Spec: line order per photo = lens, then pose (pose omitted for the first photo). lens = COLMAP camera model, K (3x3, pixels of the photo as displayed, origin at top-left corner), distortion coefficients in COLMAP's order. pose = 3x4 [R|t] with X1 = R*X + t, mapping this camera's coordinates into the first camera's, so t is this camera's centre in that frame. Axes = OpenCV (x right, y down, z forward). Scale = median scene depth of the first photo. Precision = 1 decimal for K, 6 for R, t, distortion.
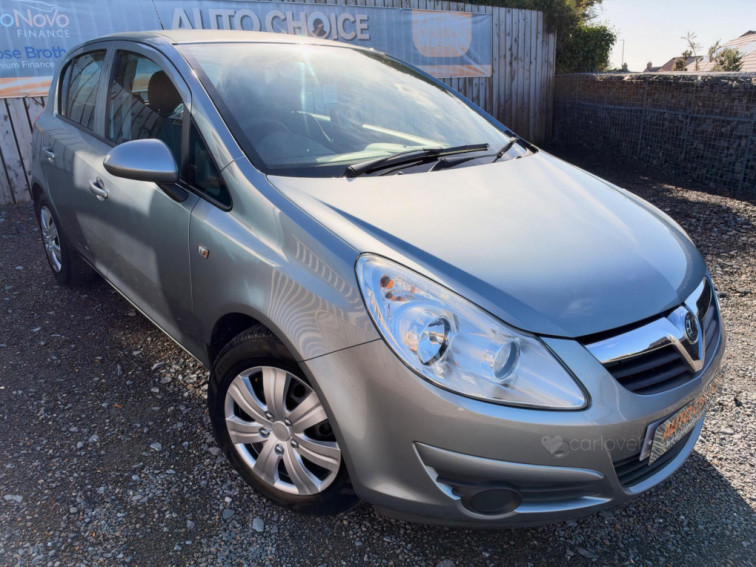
lens RADIAL K [[553.9, 0, 374.2], [0, 553.9, 280.6], [0, 0, 1]] dist [-0.015286, 0.003113]
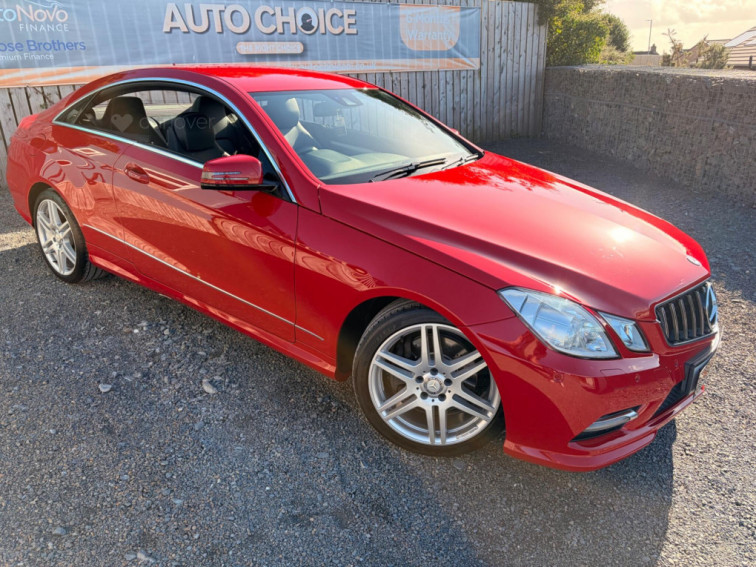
lens RADIAL K [[576.5, 0, 378.1], [0, 576.5, 281.1], [0, 0, 1]] dist [0.045525, -0.043818]
pose [[0.999767, 0.019622, -0.008965, 0.051453], [-0.019463, 0.999658, 0.017484, 0.009325], [0.009305, -0.017306, 0.999807, -0.102554]]
